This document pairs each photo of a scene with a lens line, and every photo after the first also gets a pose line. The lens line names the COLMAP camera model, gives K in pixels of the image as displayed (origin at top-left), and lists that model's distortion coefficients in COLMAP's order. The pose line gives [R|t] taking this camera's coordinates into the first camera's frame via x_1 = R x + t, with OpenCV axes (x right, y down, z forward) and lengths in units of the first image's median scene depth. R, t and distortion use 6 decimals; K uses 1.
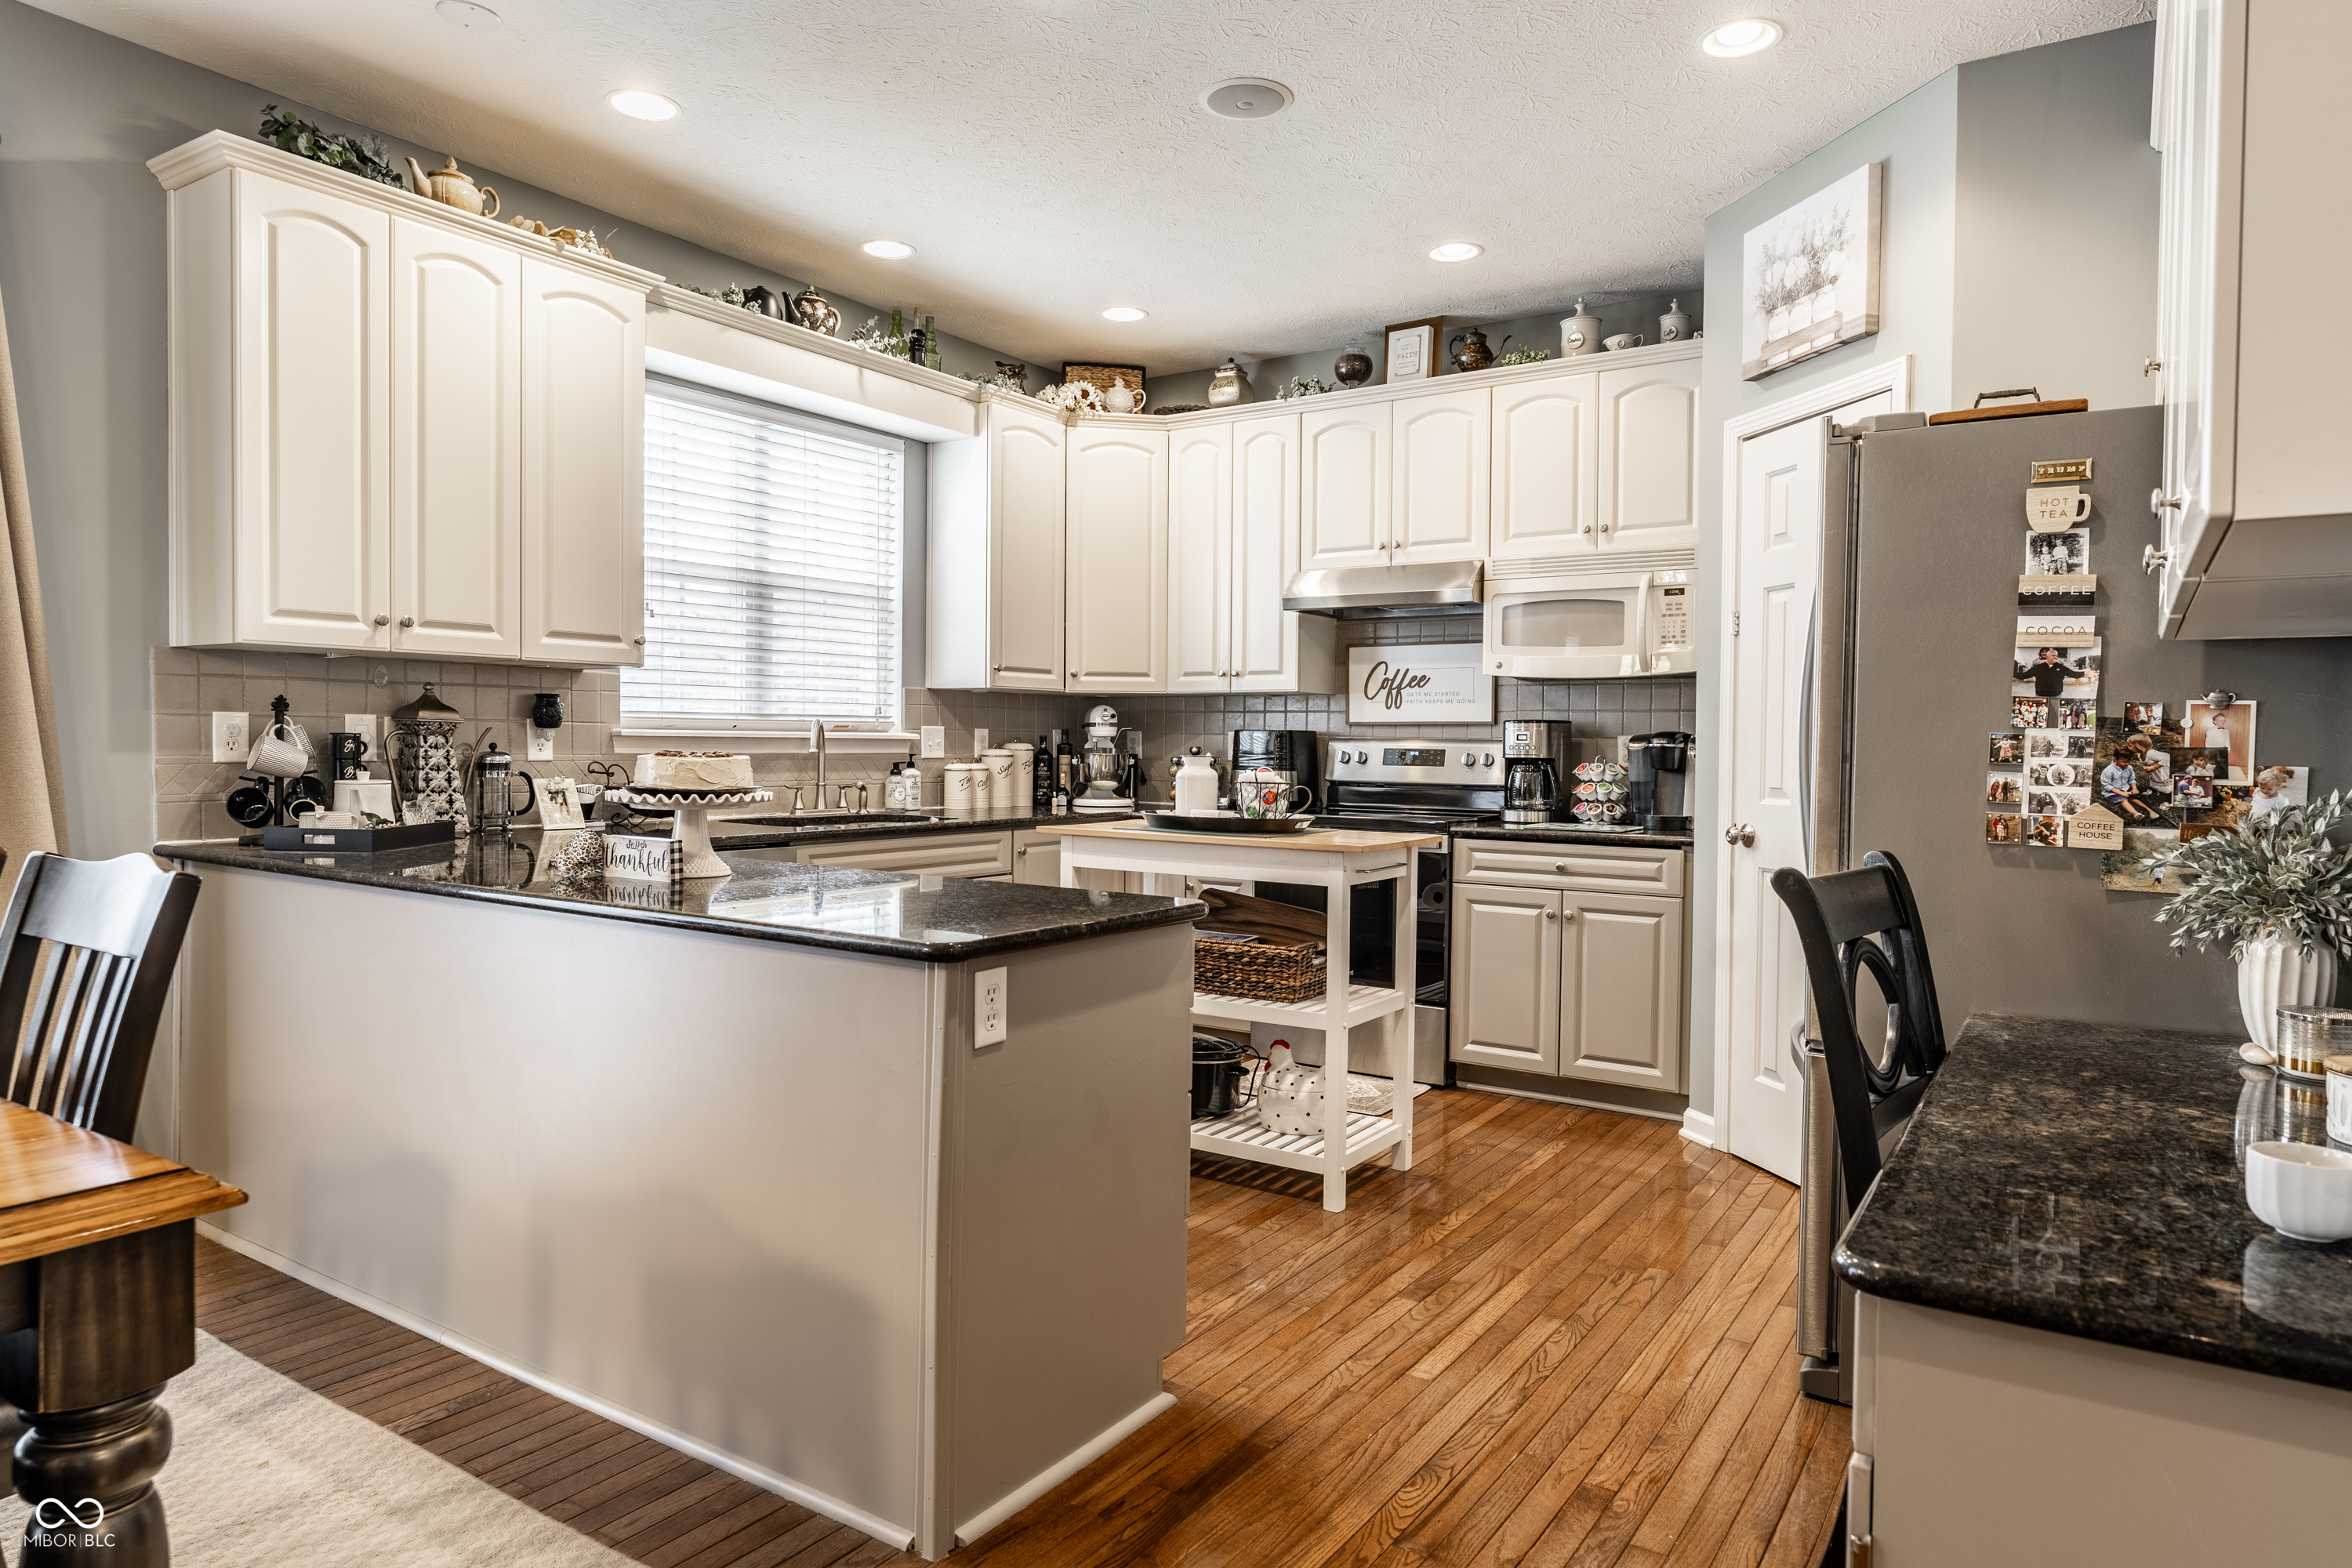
lens RADIAL K [[1434.3, 0, 1176.0], [0, 1434.3, 784.0], [0, 0, 1]] dist [-0.000655, -0.000874]
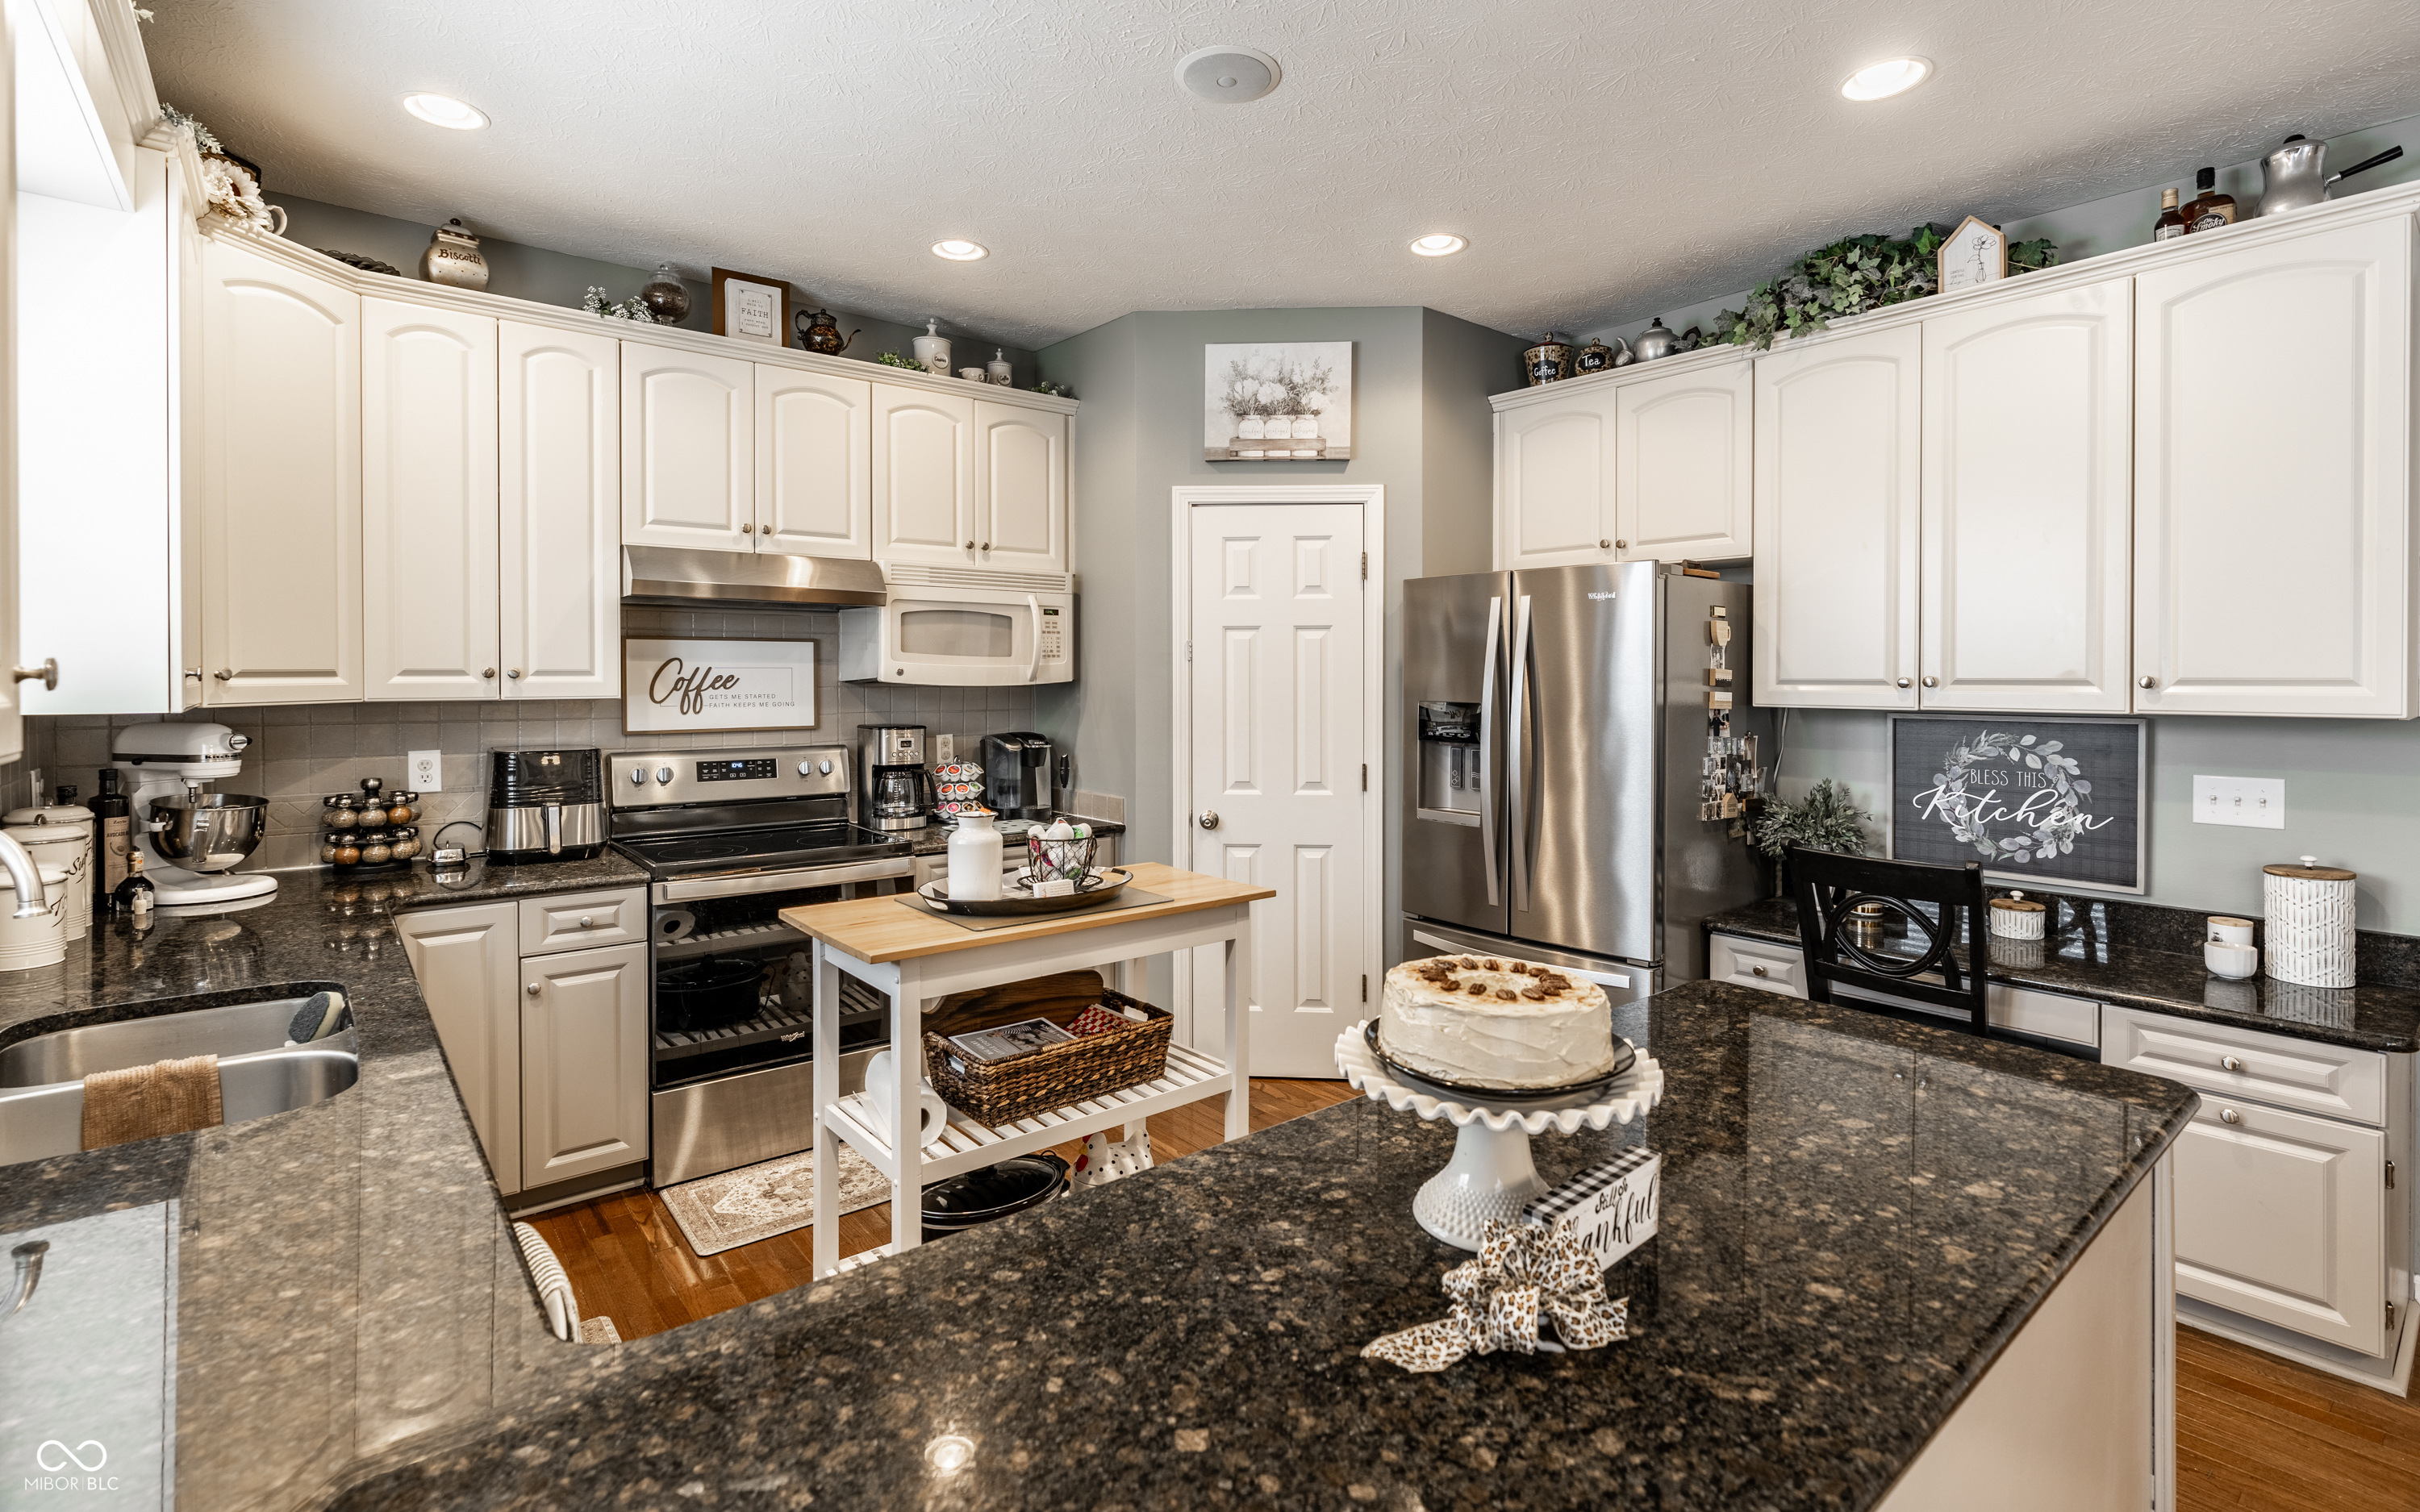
lens RADIAL K [[1102.4, 0, 1224.8], [0, 1102.4, 687.3], [0, 0, 1]] dist [-0.003878, 0.000127]
pose [[0.289993, -0.020128, 0.956817, -0.416666], [0.029106, 0.999502, 0.012205, -0.073403], [-0.956586, 0.024310, 0.290434, 0.556896]]
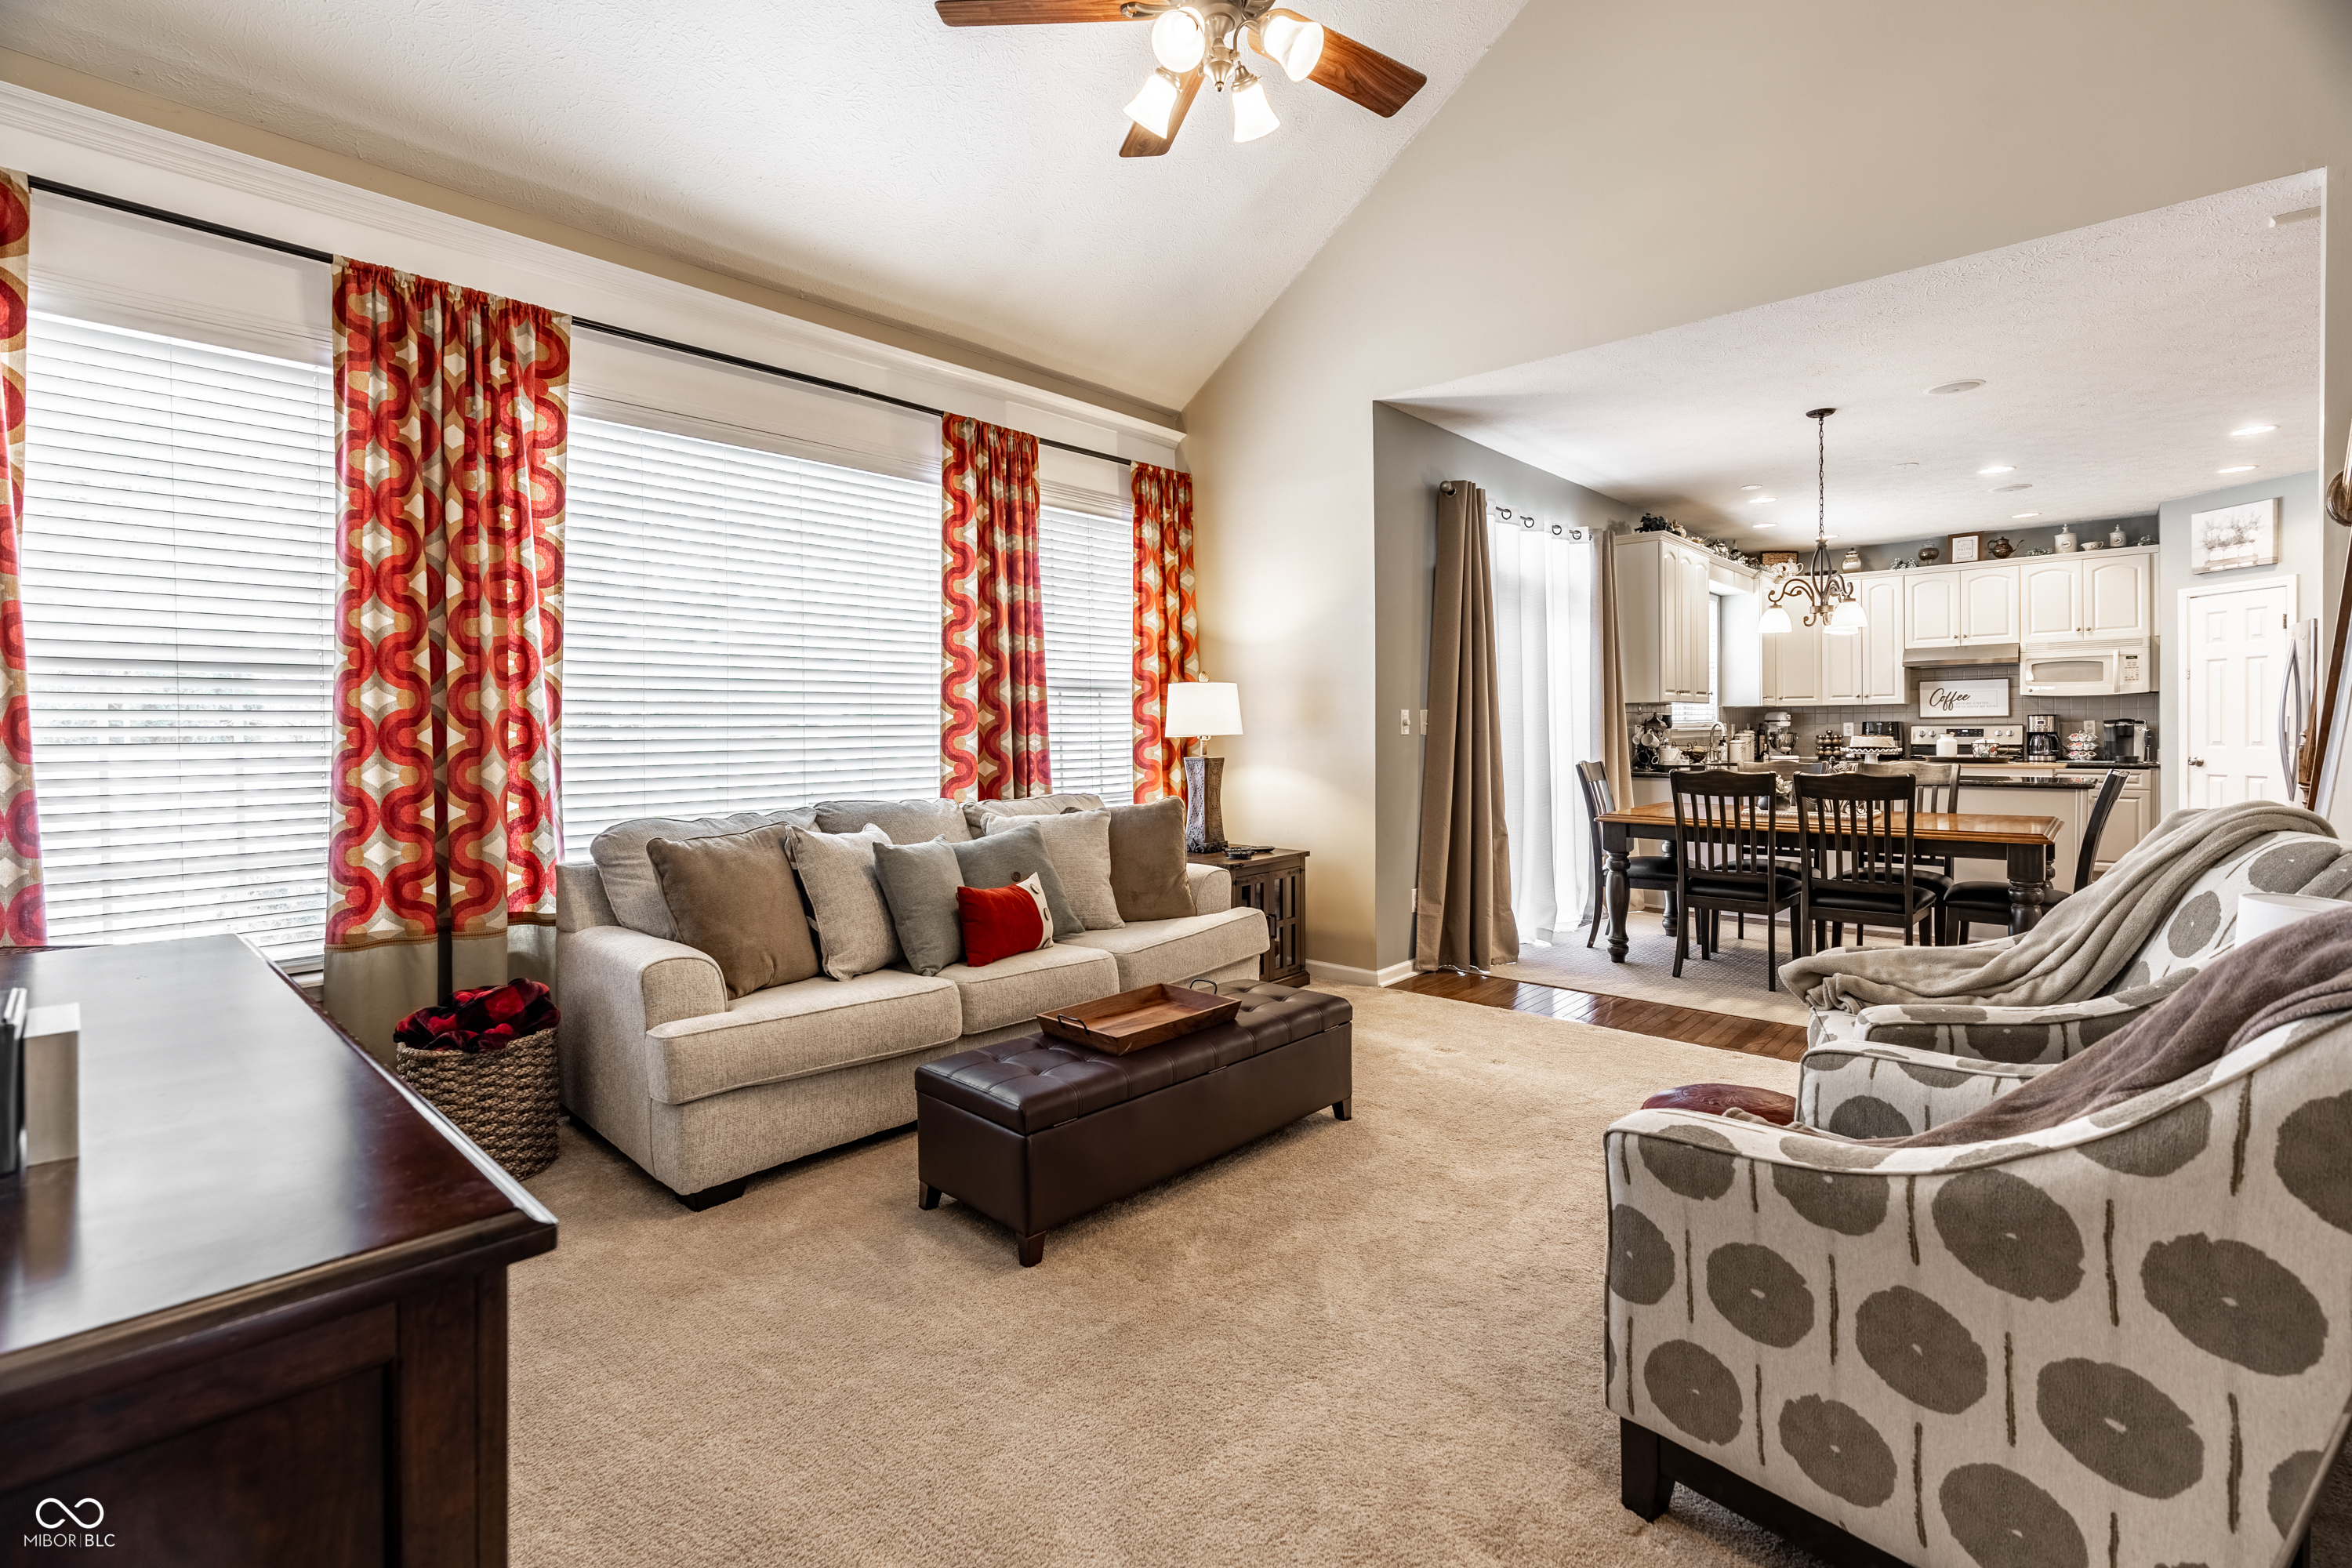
lens RADIAL K [[1068.0, 0, 1175.8], [0, 1068.0, 742.6], [0, 0, 1]] dist [-0.001426, -0.000011]
pose [[0.988291, -0.019386, -0.151345, -0.821577], [0.016552, 0.999664, -0.019966, 0.009479], [0.151681, 0.017227, 0.988279, -0.825845]]
